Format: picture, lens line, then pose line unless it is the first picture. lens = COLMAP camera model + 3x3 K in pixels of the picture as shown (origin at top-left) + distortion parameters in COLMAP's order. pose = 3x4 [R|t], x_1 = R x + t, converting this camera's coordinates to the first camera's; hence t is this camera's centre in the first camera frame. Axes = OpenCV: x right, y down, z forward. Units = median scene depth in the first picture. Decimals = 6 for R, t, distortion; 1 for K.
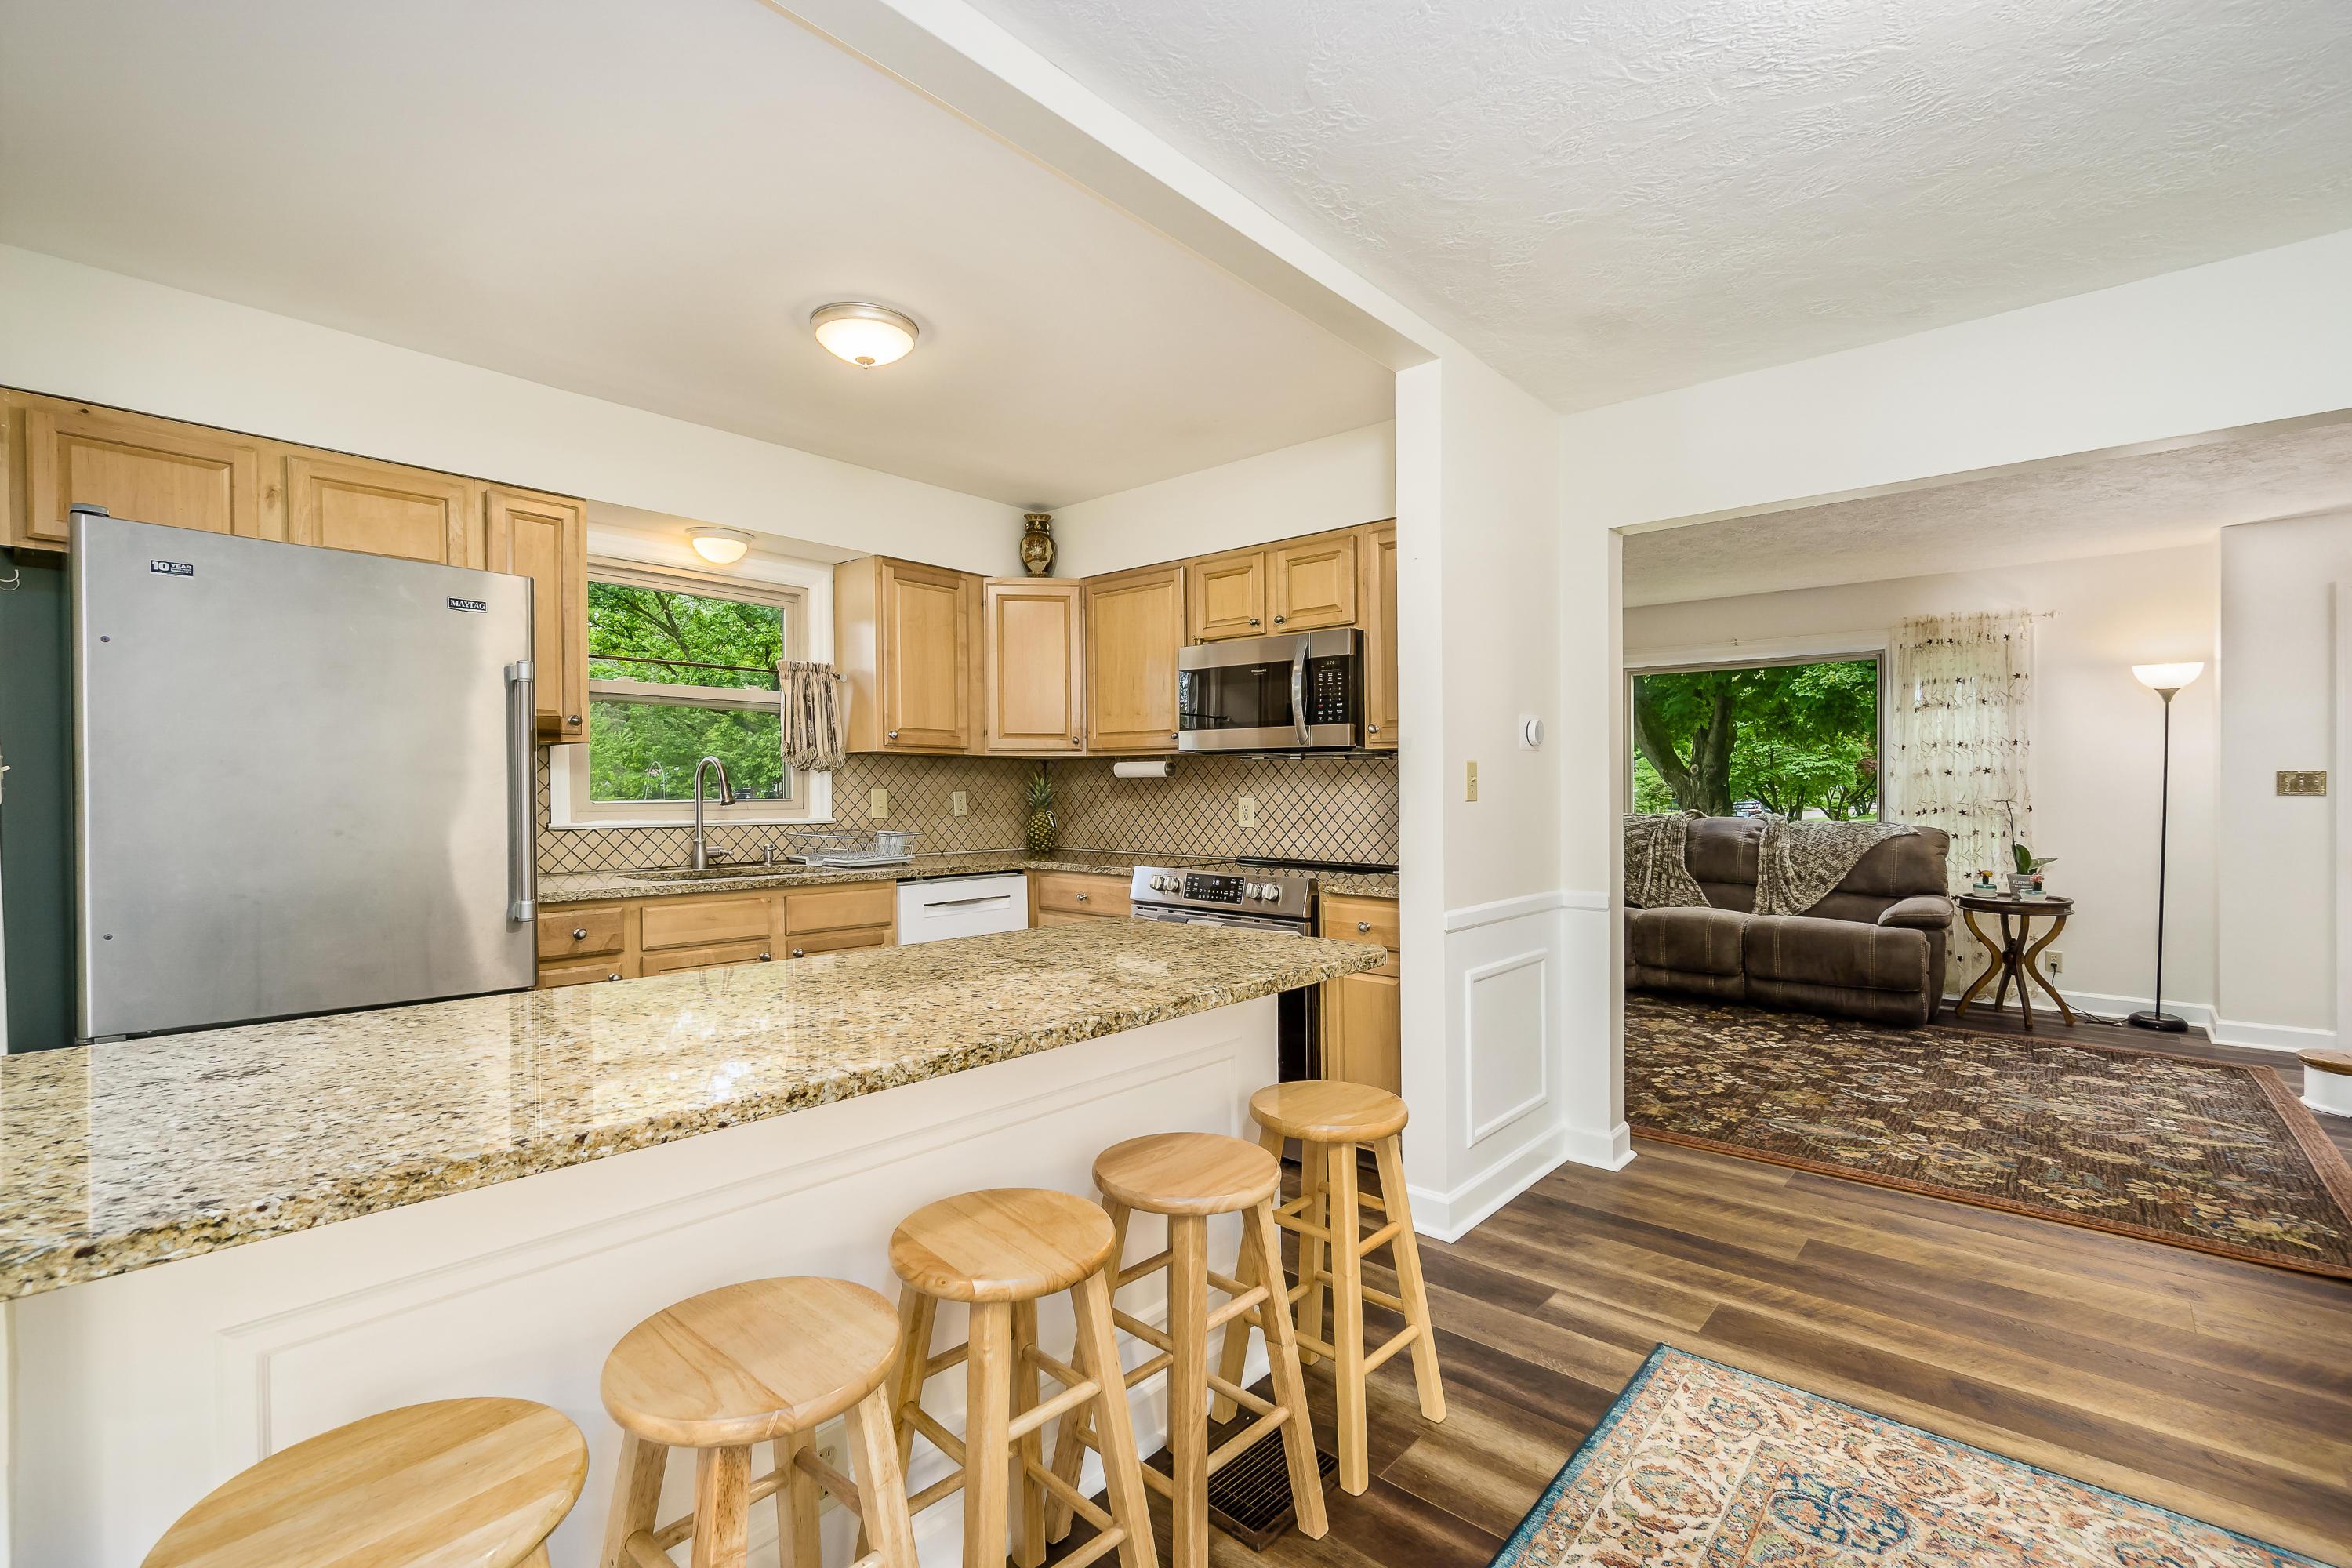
lens RADIAL K [[1027.1, 0, 1198.9], [0, 1027.1, 808.5], [0, 0, 1]] dist [-0.003964, 0.000059]
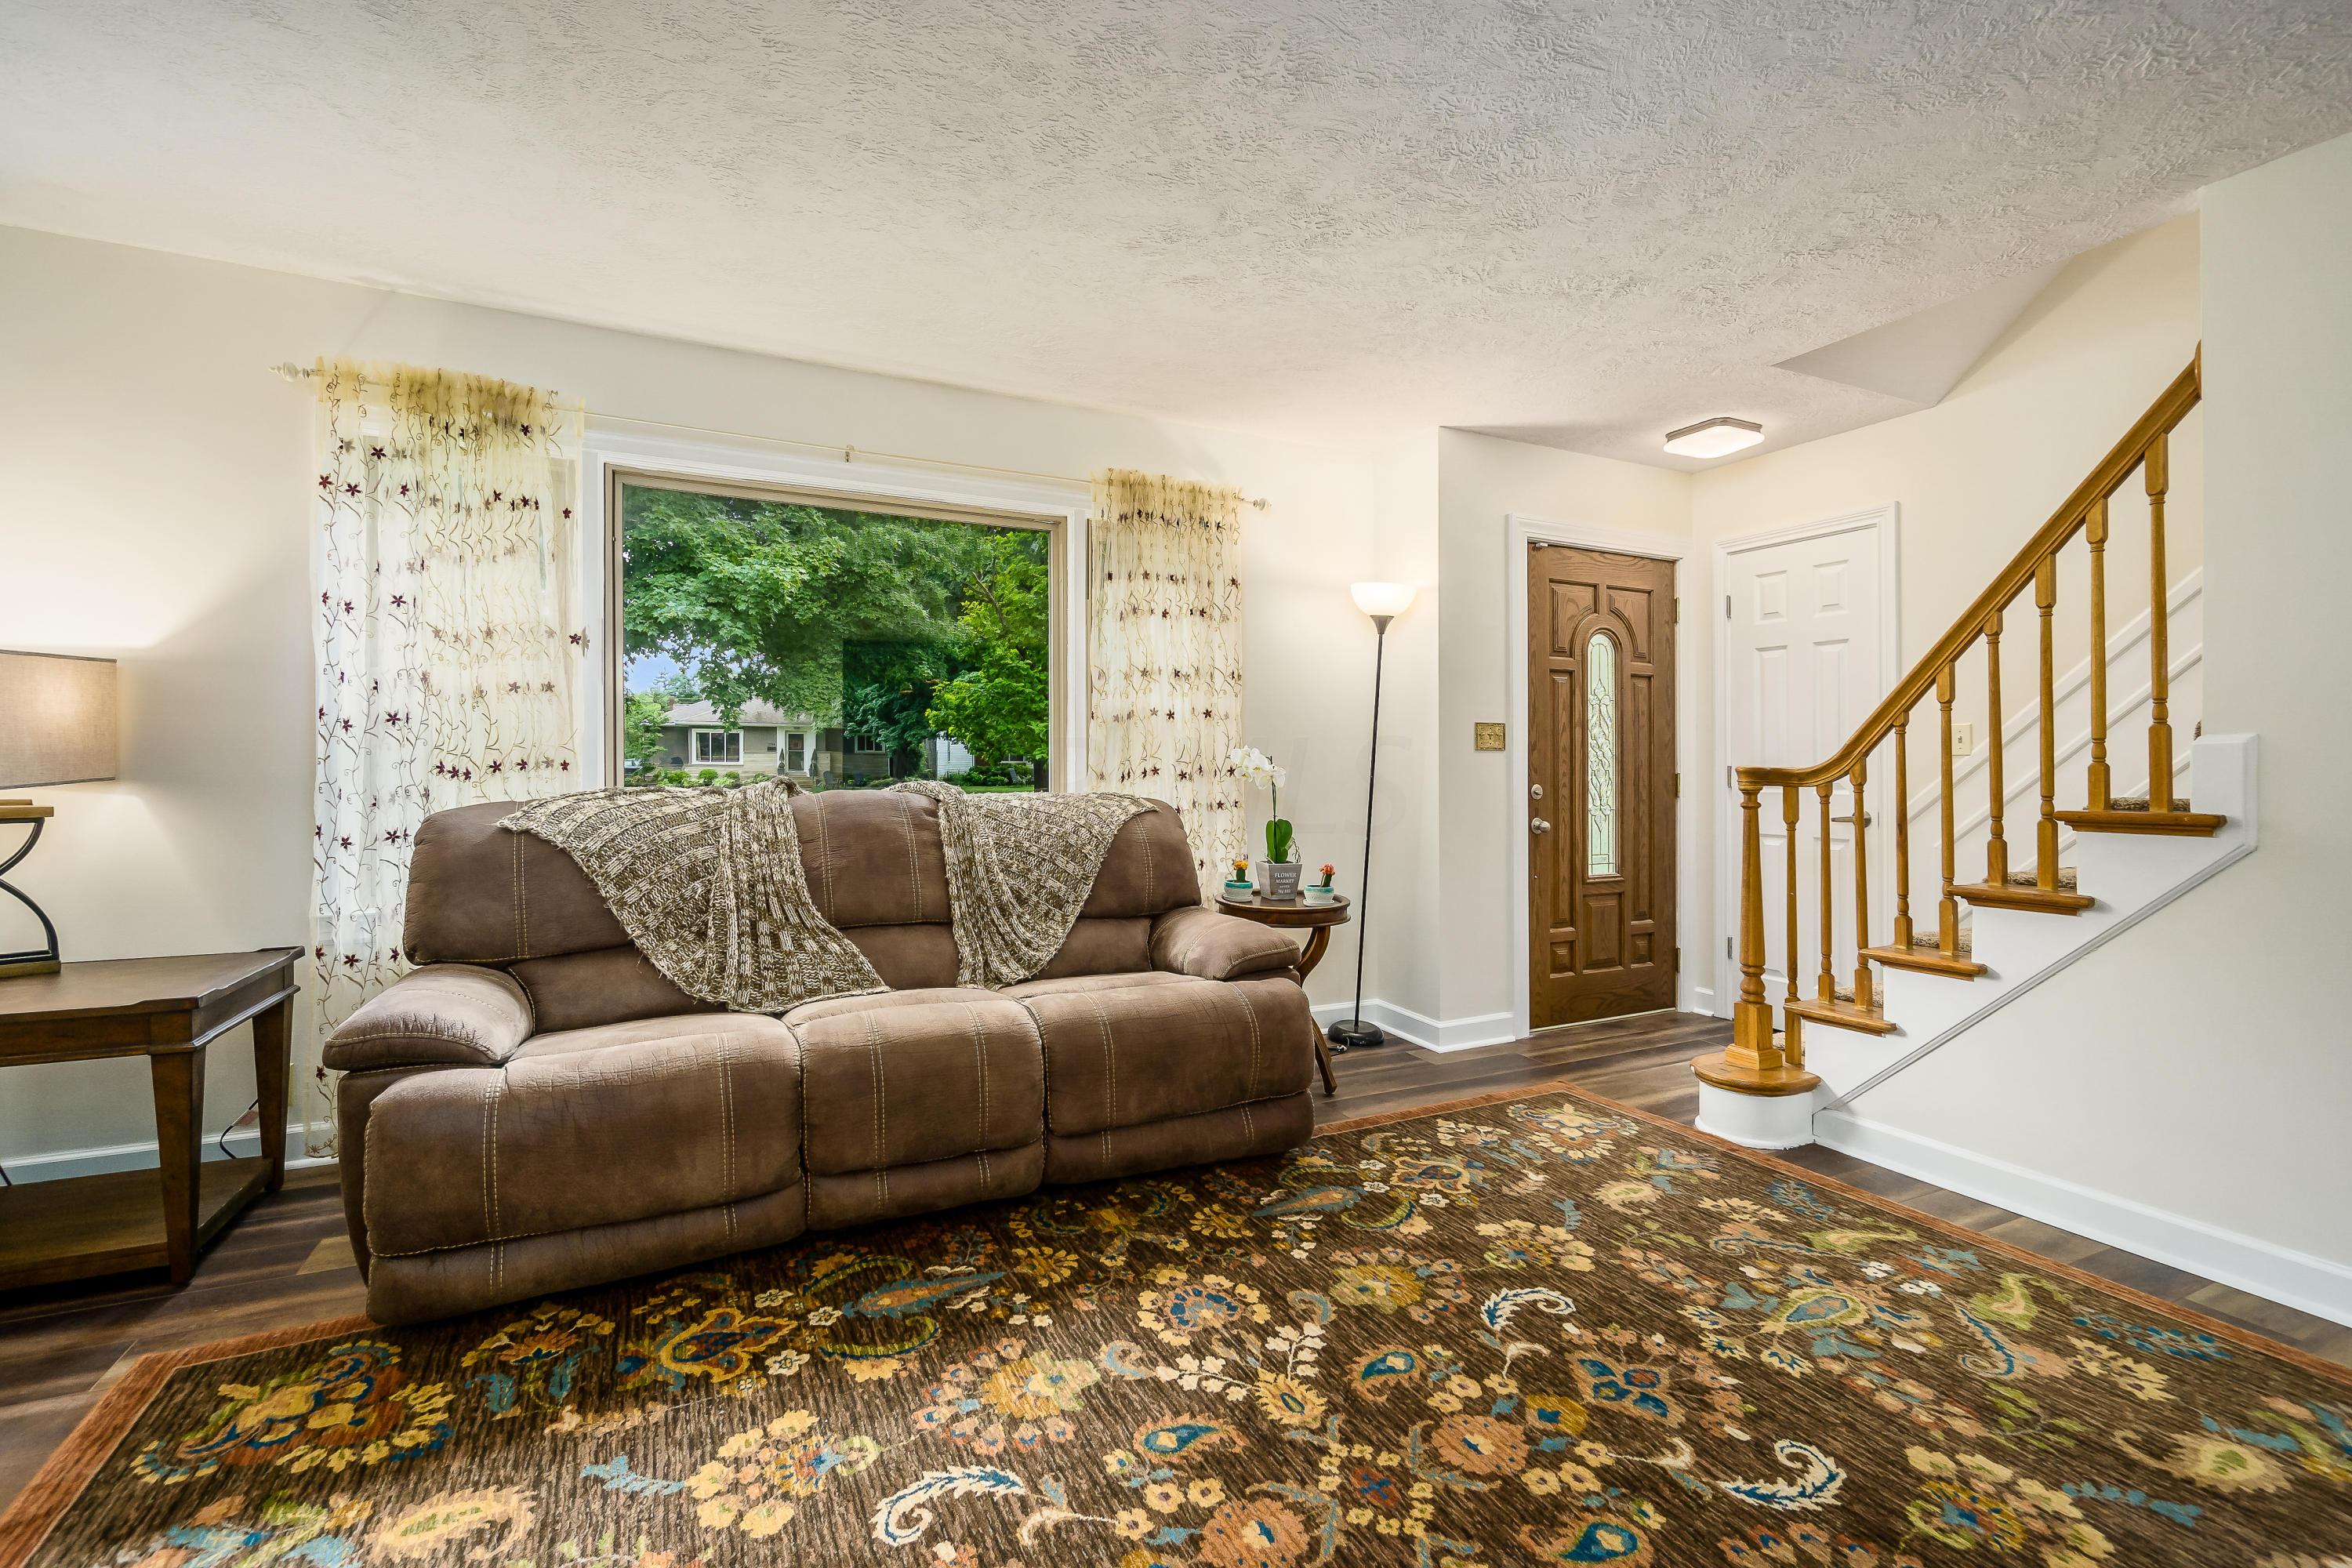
lens RADIAL K [[1021.5, 0, 1165.4], [0, 1021.5, 748.5], [0, 0, 1]] dist [-0.002893, 0.000185]
pose [[0.412121, 0.014799, 0.911009, 0.189334], [0.013912, 0.999649, -0.022533, 0.001763], [-0.911023, 0.021960, 0.411771, 1.034476]]
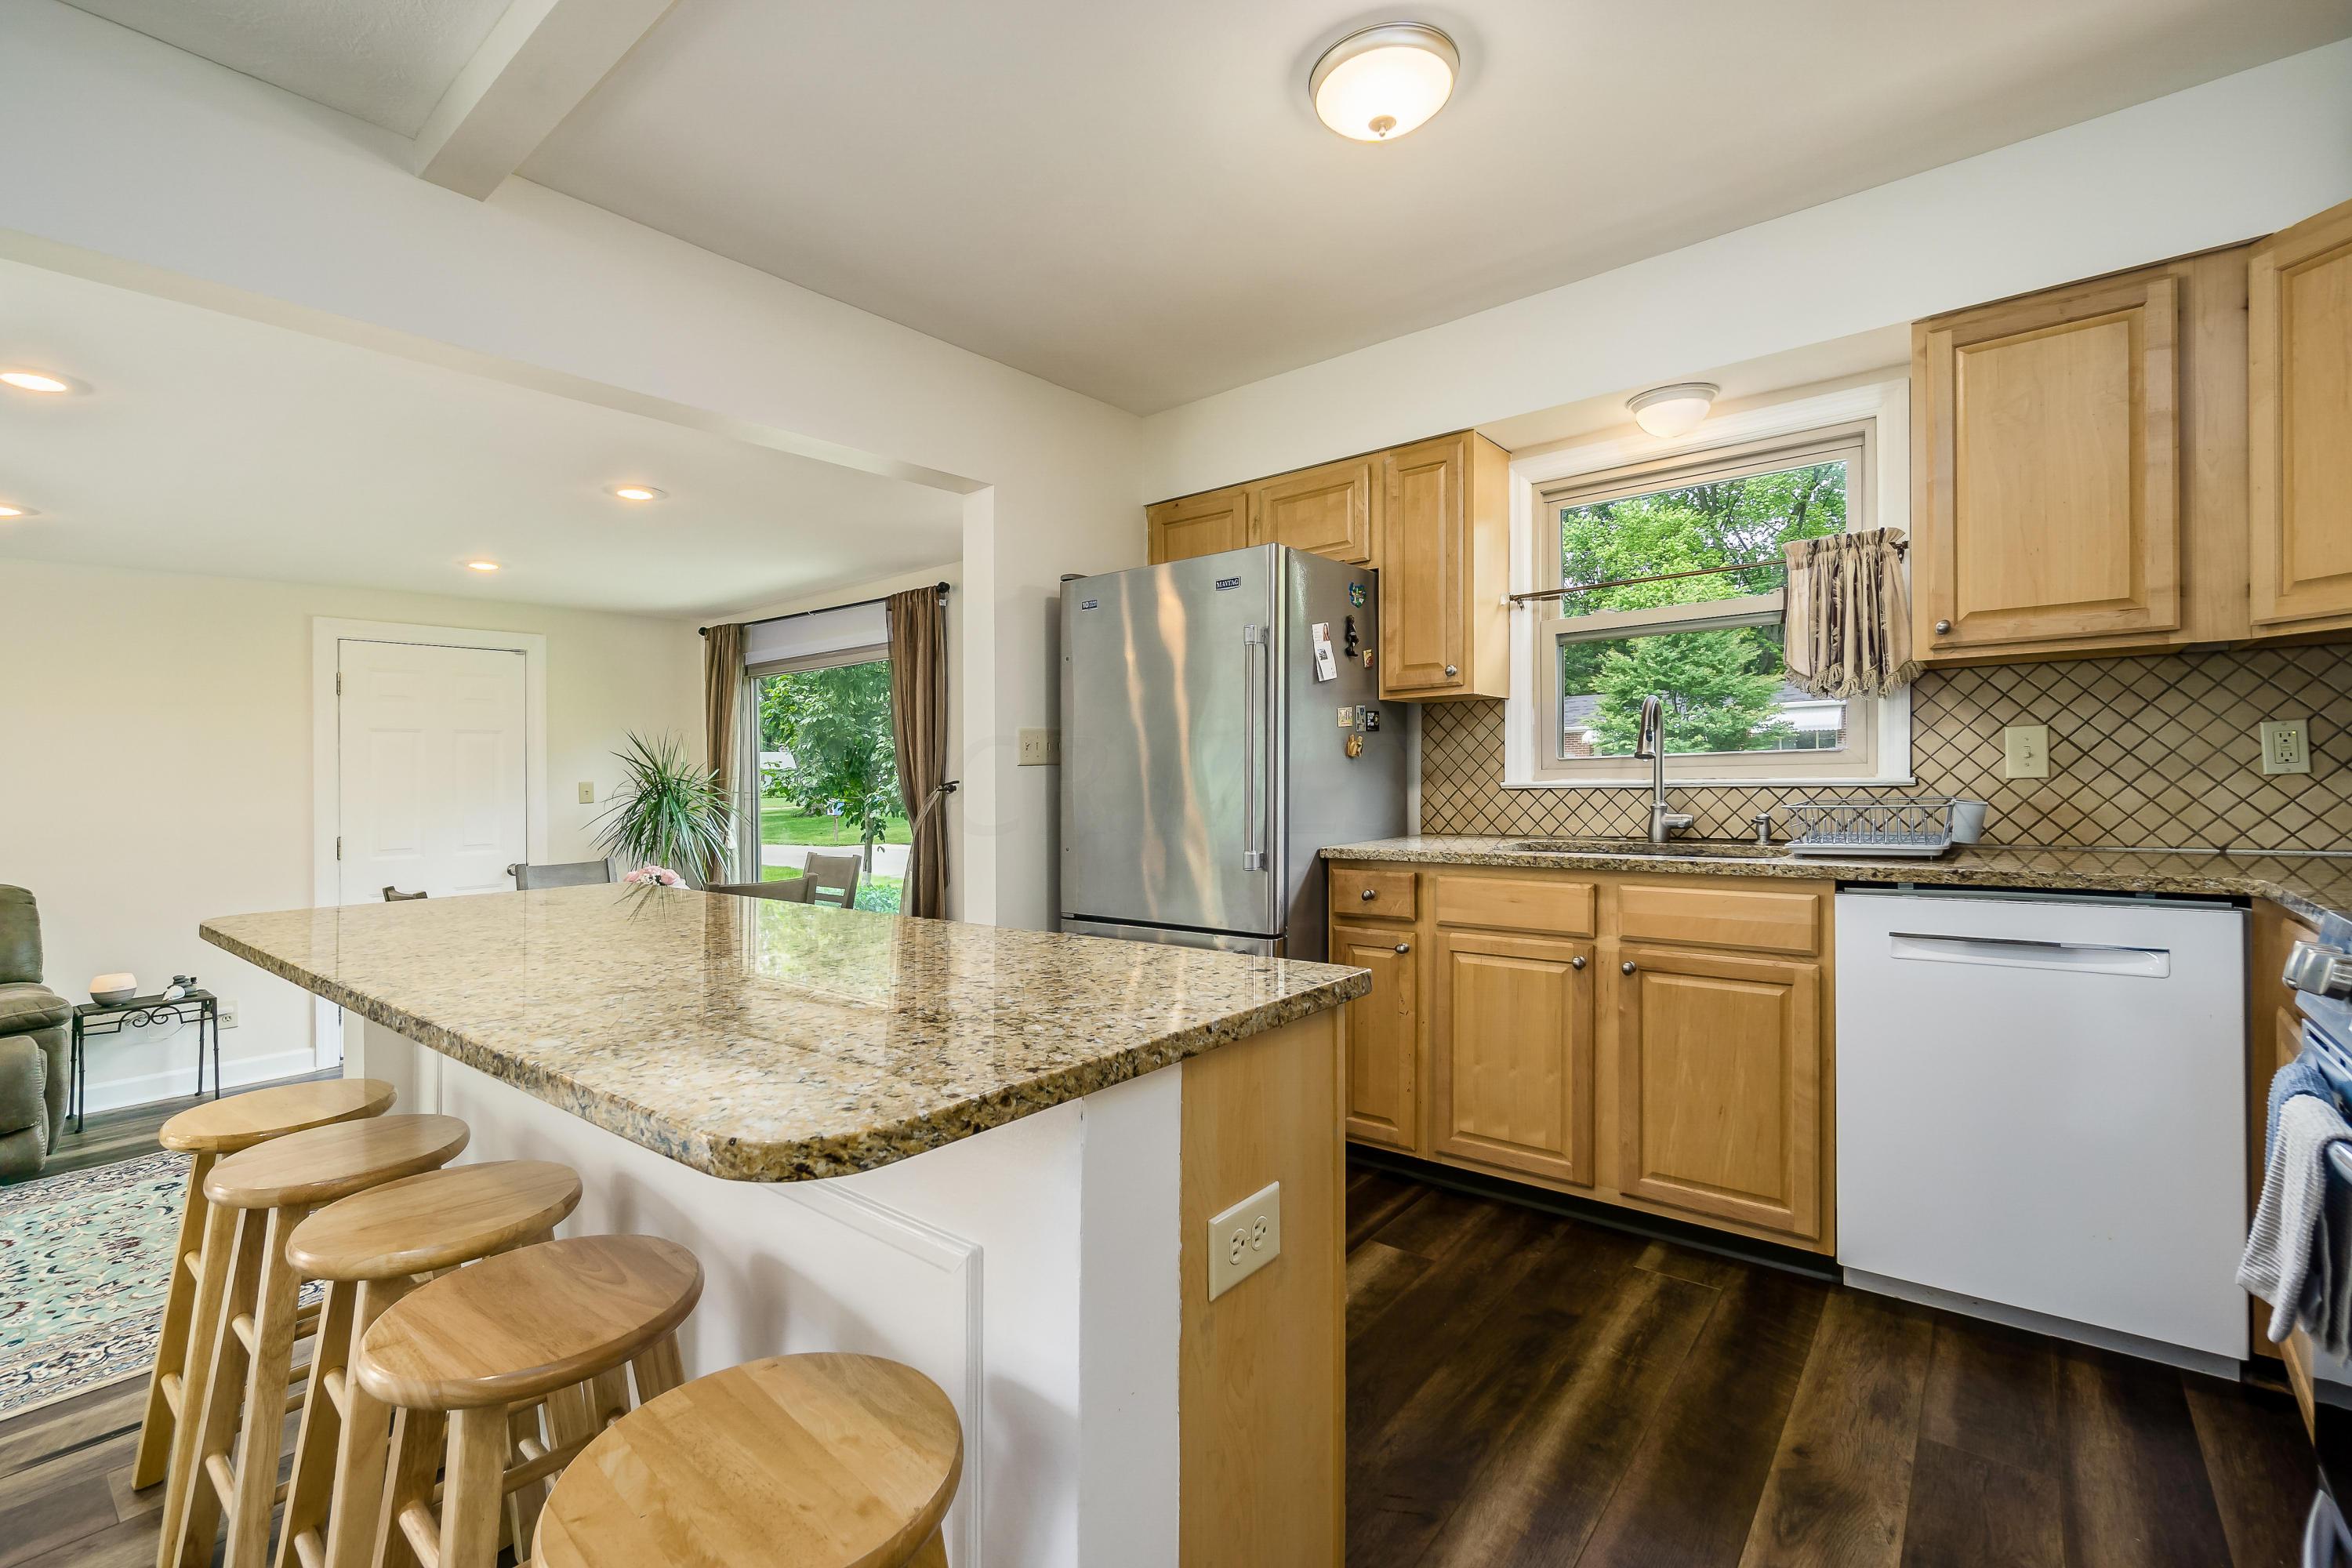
lens RADIAL K [[1040.6, 0, 1169.2], [0, 1040.6, 764.5], [0, 0, 1]] dist [-0.002245, -0.000053]
pose [[0.029684, -0.016587, -0.999422, 0.251849], [0.000550, 0.999862, -0.016578, 0.011878], [0.999559, -0.000058, 0.029689, 0.546288]]
